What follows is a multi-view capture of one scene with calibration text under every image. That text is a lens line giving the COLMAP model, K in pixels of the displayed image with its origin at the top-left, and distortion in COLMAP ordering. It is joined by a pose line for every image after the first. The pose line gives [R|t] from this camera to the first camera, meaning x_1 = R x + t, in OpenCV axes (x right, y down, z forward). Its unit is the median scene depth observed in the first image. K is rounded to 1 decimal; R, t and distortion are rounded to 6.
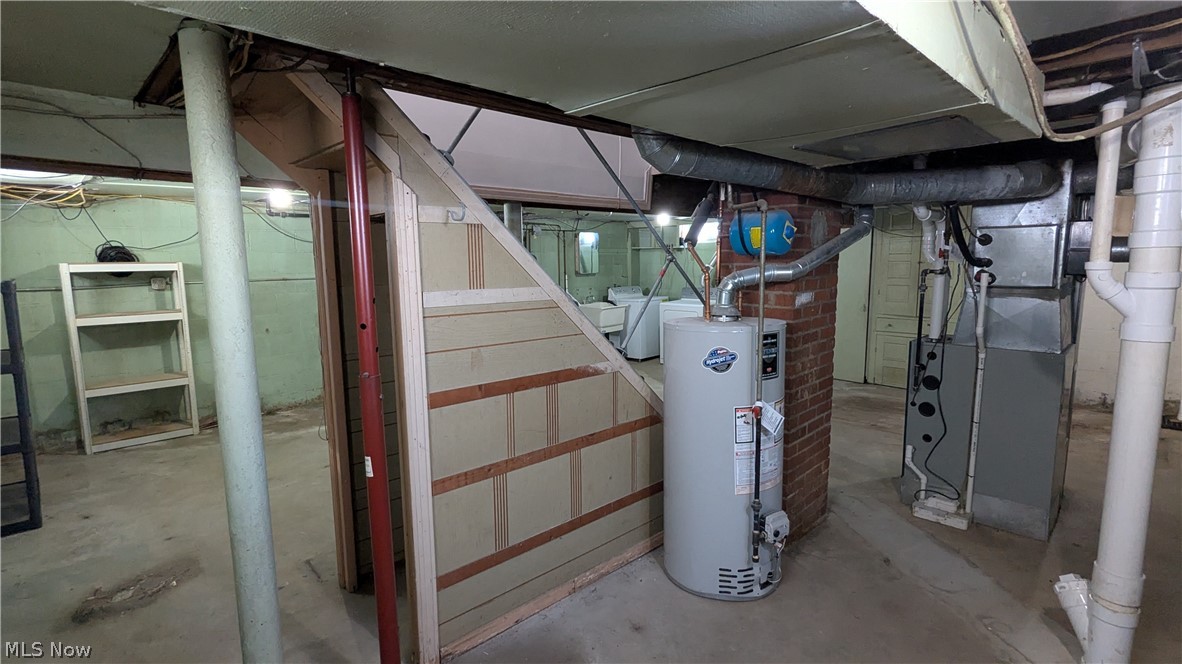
lens RADIAL K [[556.5, 0, 592.2], [0, 556.5, 332.5], [0, 0, 1]] dist [-0.002911, 0.001199]
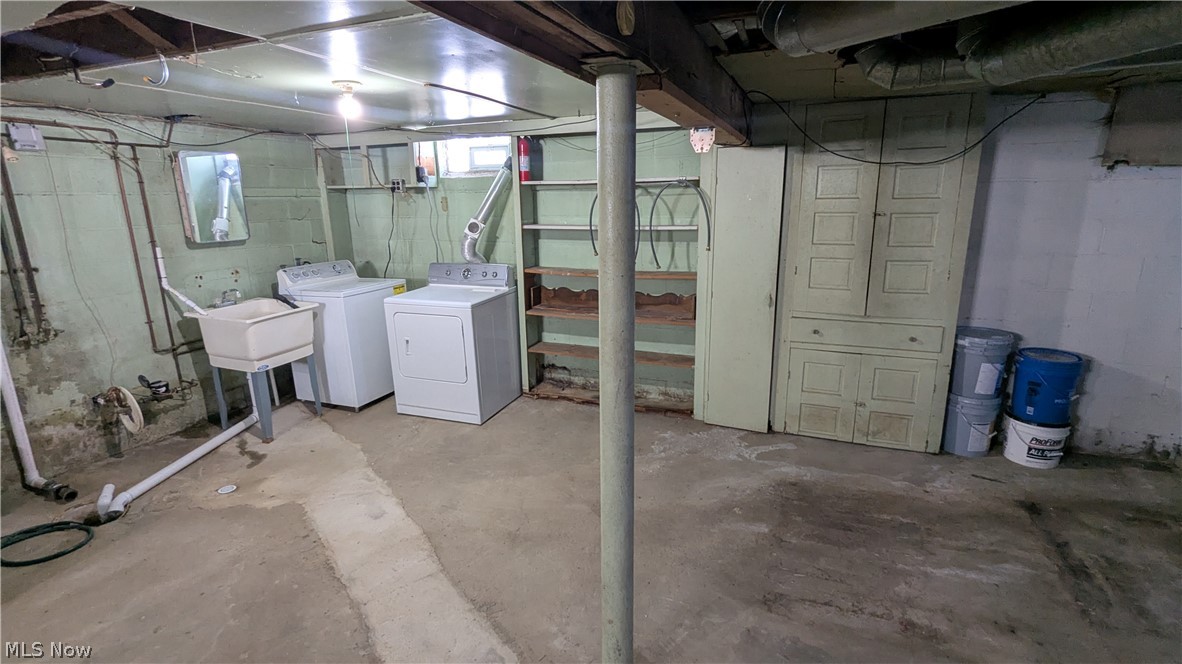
lens RADIAL K [[556.5, 0, 592.2], [0, 556.5, 332.5], [0, 0, 1]] dist [-0.002911, 0.001199]
pose [[0.920505, -0.093311, 0.379426, 0.098449], [0.056461, 0.992639, 0.107141, -0.063995], [-0.386630, -0.077201, 0.918998, 0.452063]]
